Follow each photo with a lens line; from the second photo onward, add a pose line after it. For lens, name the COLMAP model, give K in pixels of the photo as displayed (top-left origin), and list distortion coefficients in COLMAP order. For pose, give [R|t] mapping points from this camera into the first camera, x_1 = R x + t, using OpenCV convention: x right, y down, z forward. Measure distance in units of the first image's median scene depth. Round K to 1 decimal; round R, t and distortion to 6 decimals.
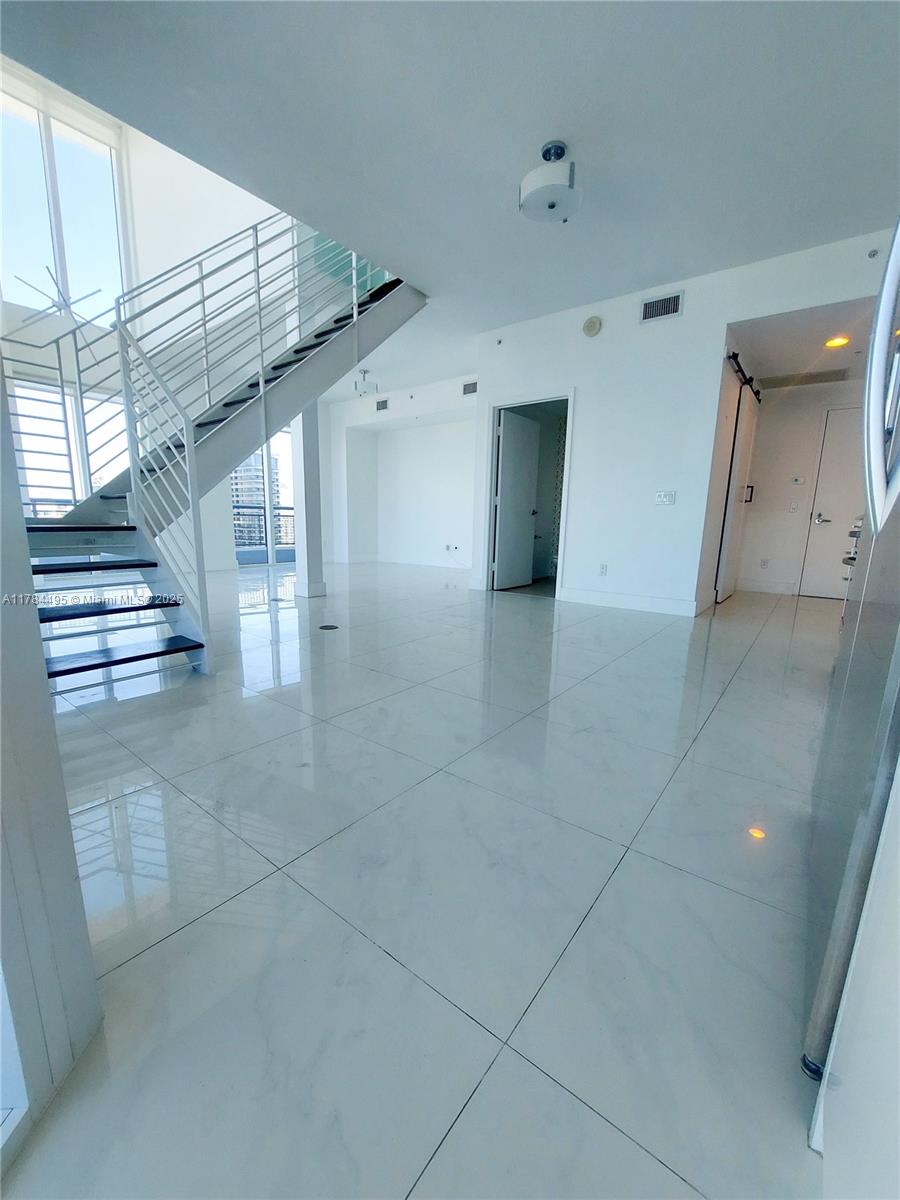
lens RADIAL K [[481.8, 0, 432.4], [0, 481.8, 614.1], [0, 0, 1]] dist [-0.002200, -0.004856]
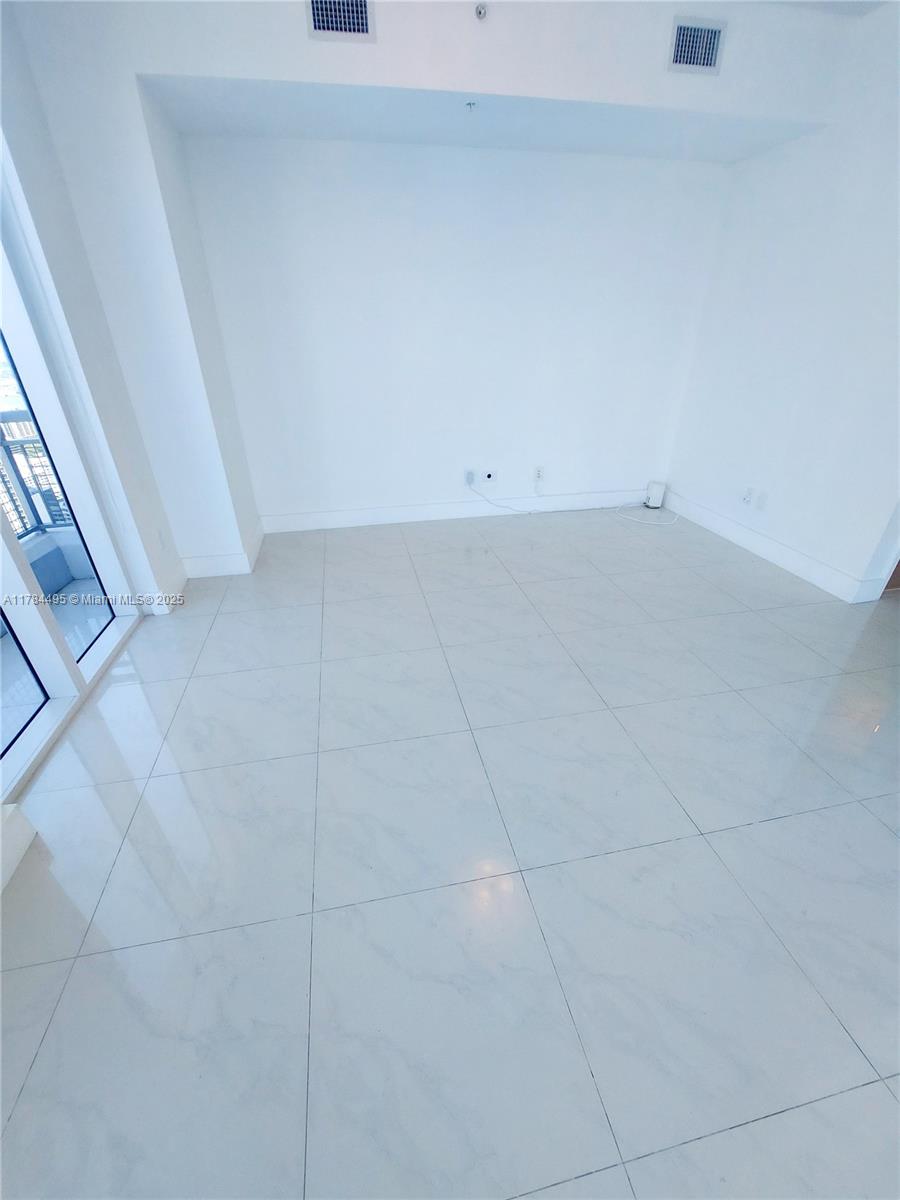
lens RADIAL K [[481.8, 0, 432.4], [0, 481.8, 614.1], [0, 0, 1]] dist [-0.002200, -0.004856]
pose [[0.649336, -0.404211, 0.644187, -0.743390], [0.175989, 0.903929, 0.389796, -0.431889], [-0.739859, -0.139739, 0.658090, 1.423983]]
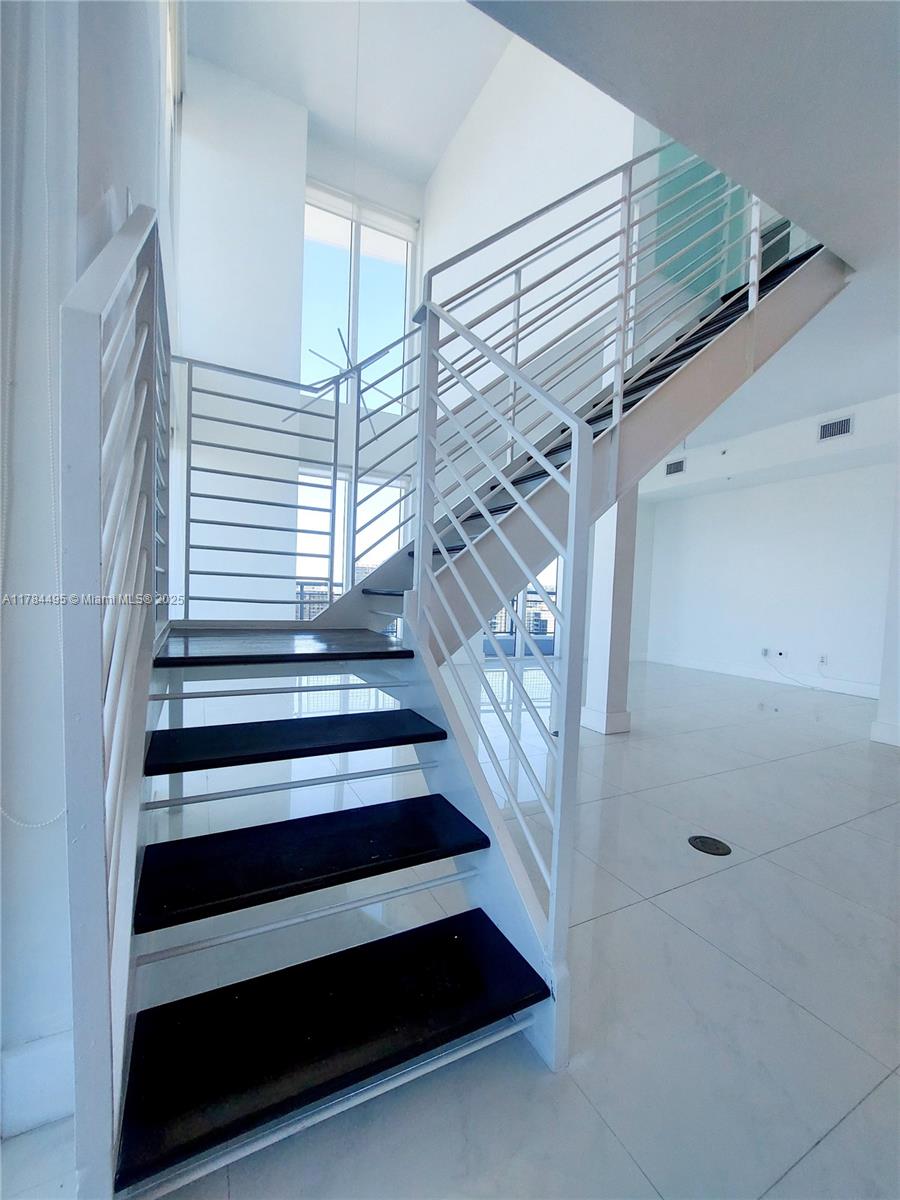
lens RADIAL K [[481.8, 0, 432.4], [0, 481.8, 614.1], [0, 0, 1]] dist [-0.002200, -0.004856]
pose [[0.904558, 0.032013, -0.425146, -0.230739], [-0.100202, 0.985209, -0.139007, -0.095125], [0.414408, 0.168341, 0.894387, 0.323273]]
